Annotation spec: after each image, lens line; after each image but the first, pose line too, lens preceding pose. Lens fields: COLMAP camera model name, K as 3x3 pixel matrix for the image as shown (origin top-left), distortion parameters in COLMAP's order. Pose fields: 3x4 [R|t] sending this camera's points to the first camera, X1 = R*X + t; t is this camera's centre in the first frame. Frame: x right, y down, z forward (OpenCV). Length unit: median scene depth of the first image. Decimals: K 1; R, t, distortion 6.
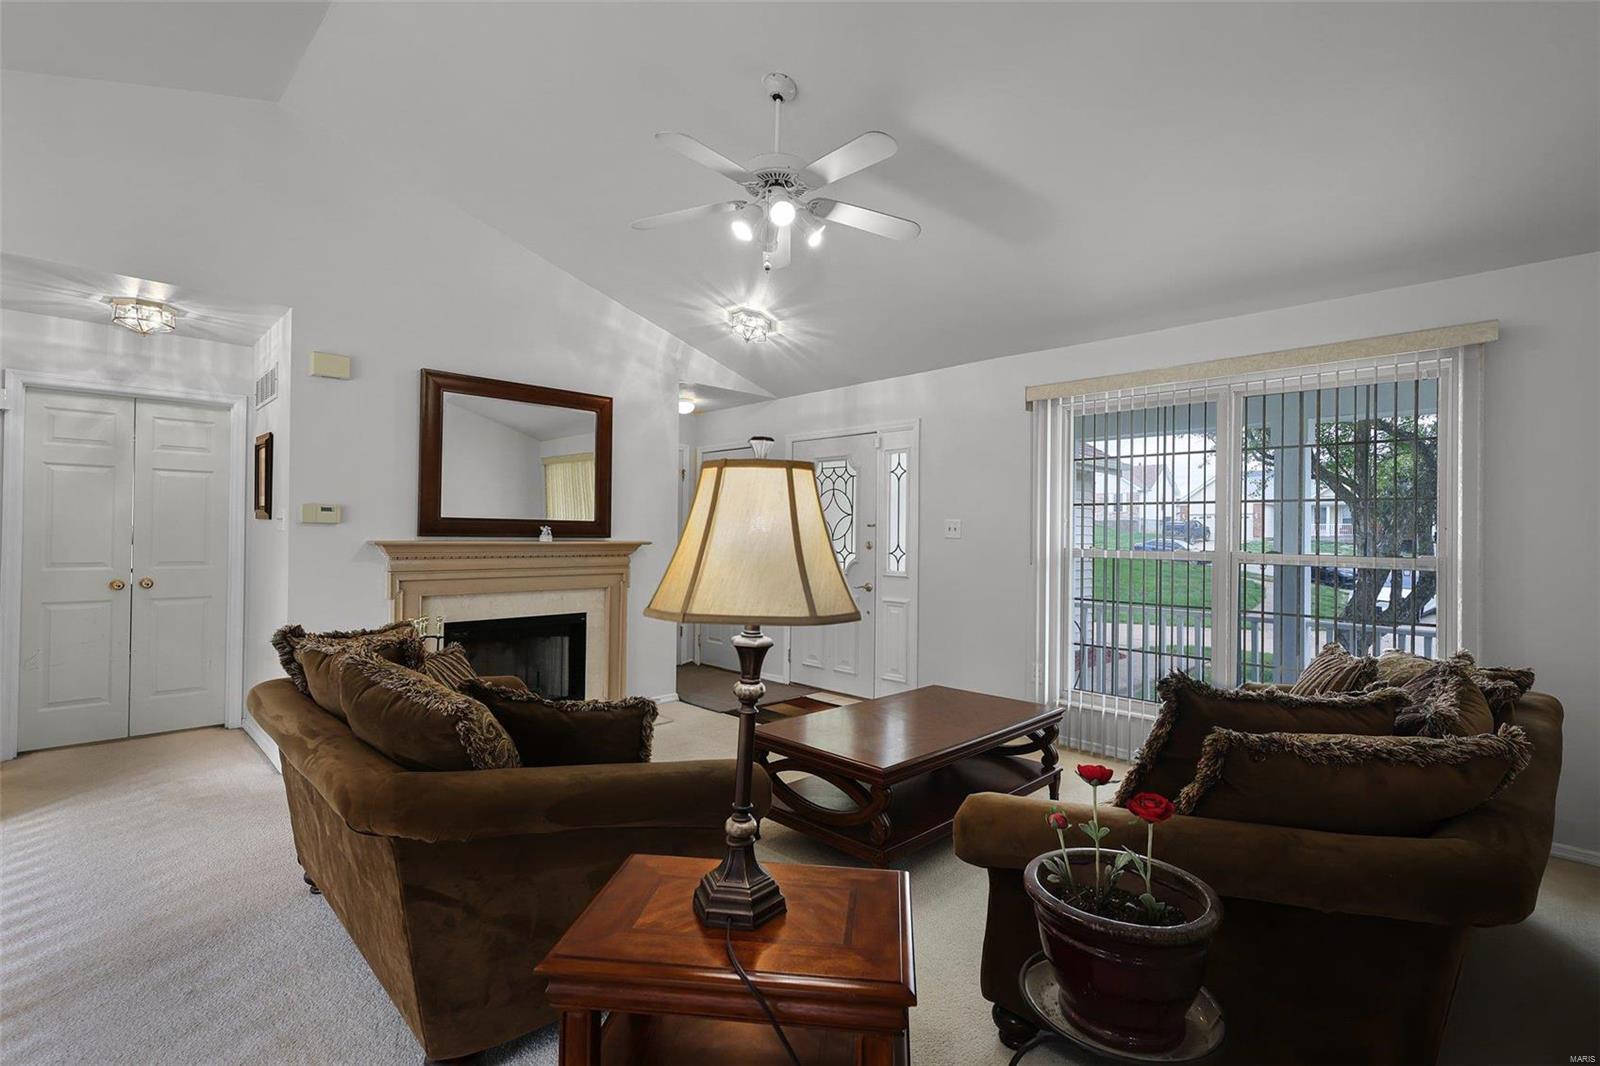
lens RADIAL K [[742.5, 0, 810.9], [0, 742.5, 534.4], [0, 0, 1]] dist [-0.002250, -0.000099]
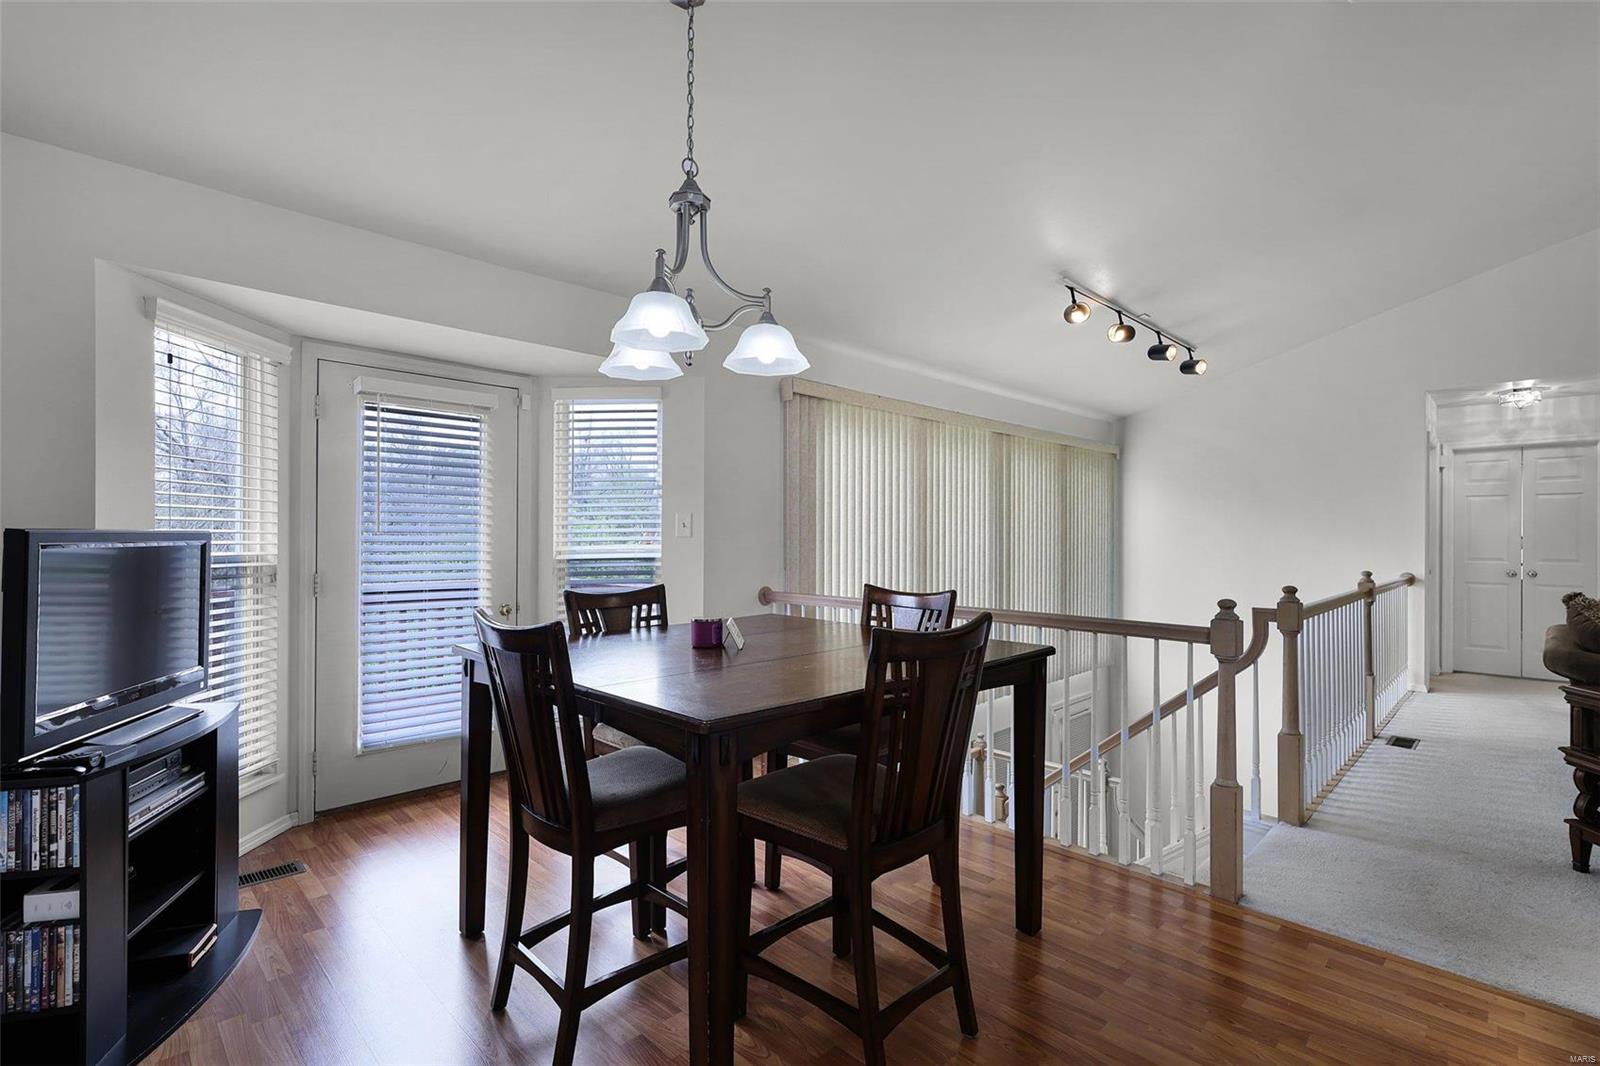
lens RADIAL K [[742.5, 0, 809.6], [0, 742.5, 531.3], [0, 0, 1]] dist [-0.002250, -0.000099]
pose [[0.004687, -0.010756, -0.999931, 0.550766], [0.008890, 0.999903, -0.010714, -0.014187], [0.999950, -0.008839, 0.004782, -0.422876]]
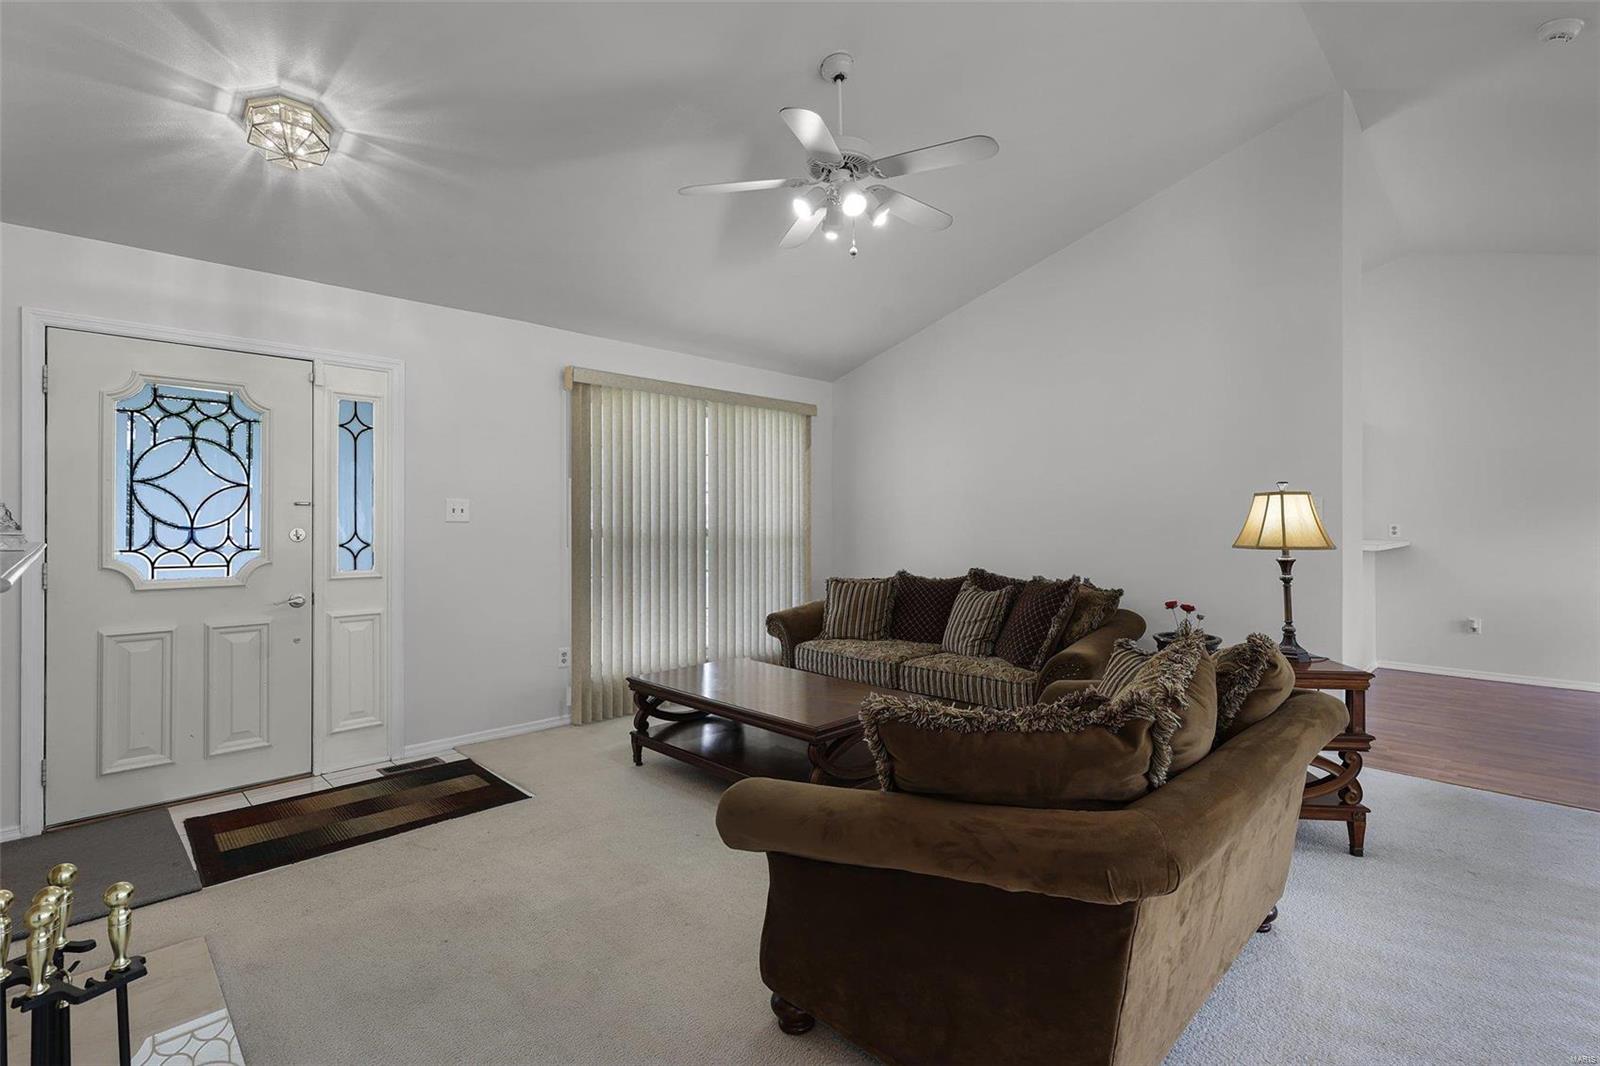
lens RADIAL K [[742.5, 0, 808.1], [0, 742.5, 524.6], [0, 0, 1]] dist [-0.002250, -0.000099]
pose [[-0.027468, -0.019146, 0.999439, -0.729262], [-0.002055, 0.999816, 0.019097, -0.009510], [-0.999621, -0.001529, -0.027502, 0.740337]]
